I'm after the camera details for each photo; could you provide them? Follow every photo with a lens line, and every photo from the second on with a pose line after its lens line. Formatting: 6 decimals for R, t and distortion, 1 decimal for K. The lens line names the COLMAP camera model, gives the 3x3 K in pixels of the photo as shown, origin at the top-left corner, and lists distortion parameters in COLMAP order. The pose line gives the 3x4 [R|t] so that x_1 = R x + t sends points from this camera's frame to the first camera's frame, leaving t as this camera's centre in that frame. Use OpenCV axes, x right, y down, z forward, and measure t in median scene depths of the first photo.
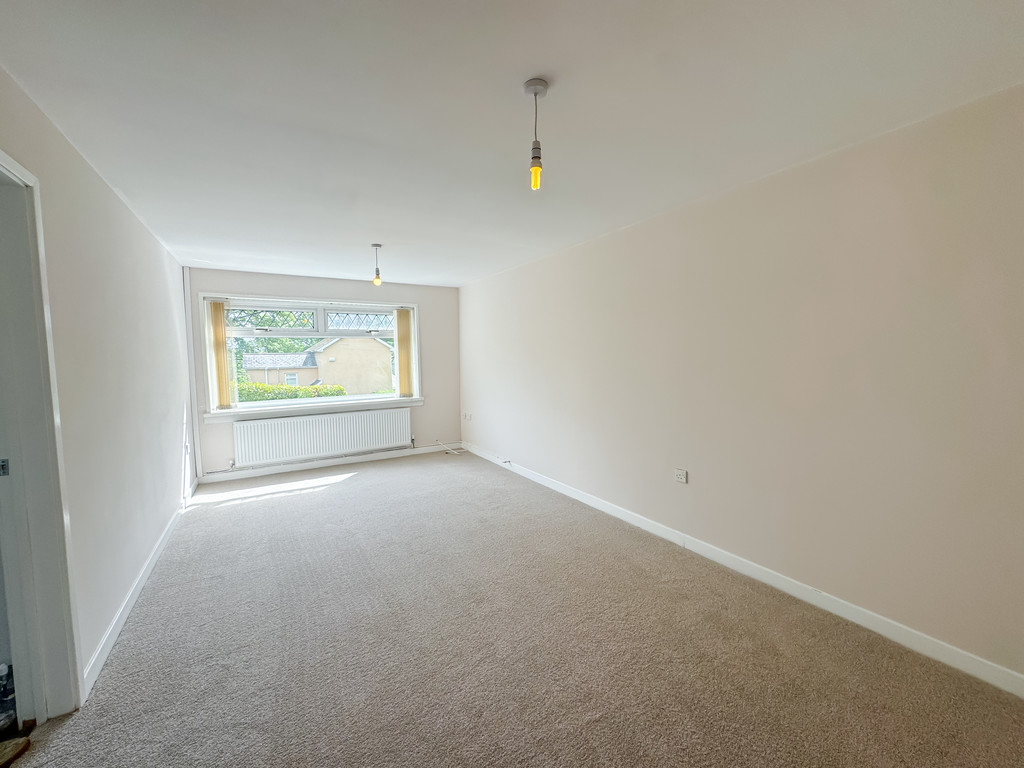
lens RADIAL K [[404.3, 0, 510.2], [0, 404.3, 382.0], [0, 0, 1]] dist [-0.000103, -0.000064]
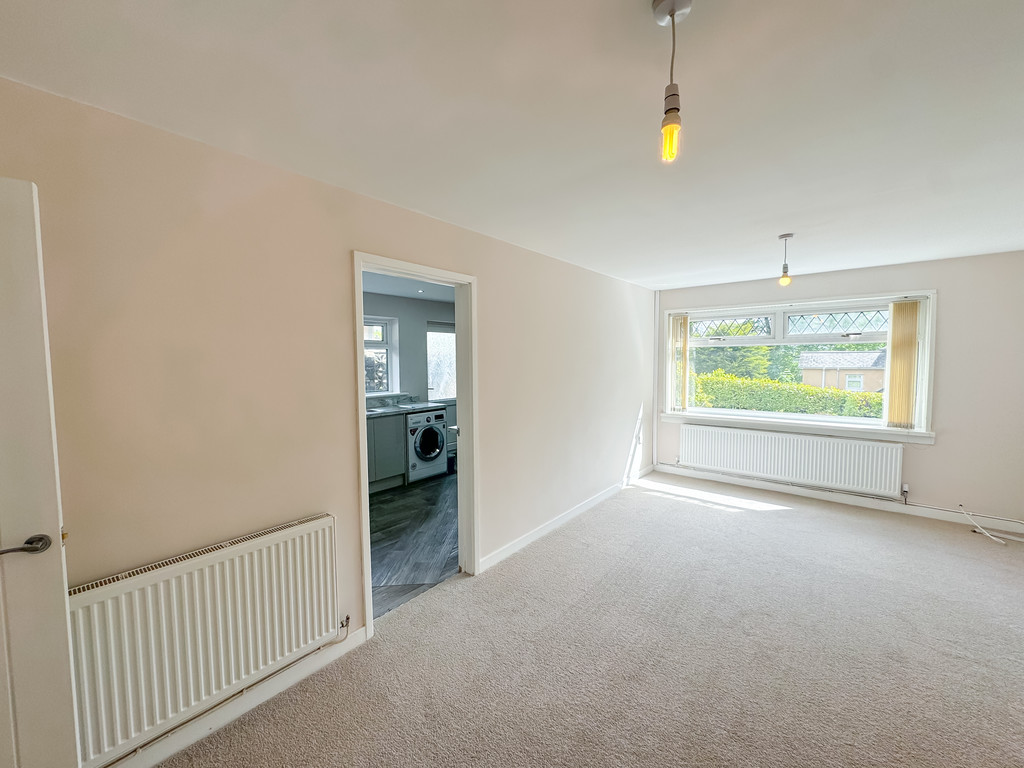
lens RADIAL K [[404.3, 0, 512.0], [0, 404.3, 382.6], [0, 0, 1]] dist [-0.000103, -0.000064]
pose [[0.346471, 0.067910, -0.935599, 0.169826], [-0.061472, 0.996876, 0.049594, -0.036544], [0.936044, 0.040331, 0.349563, 0.150483]]
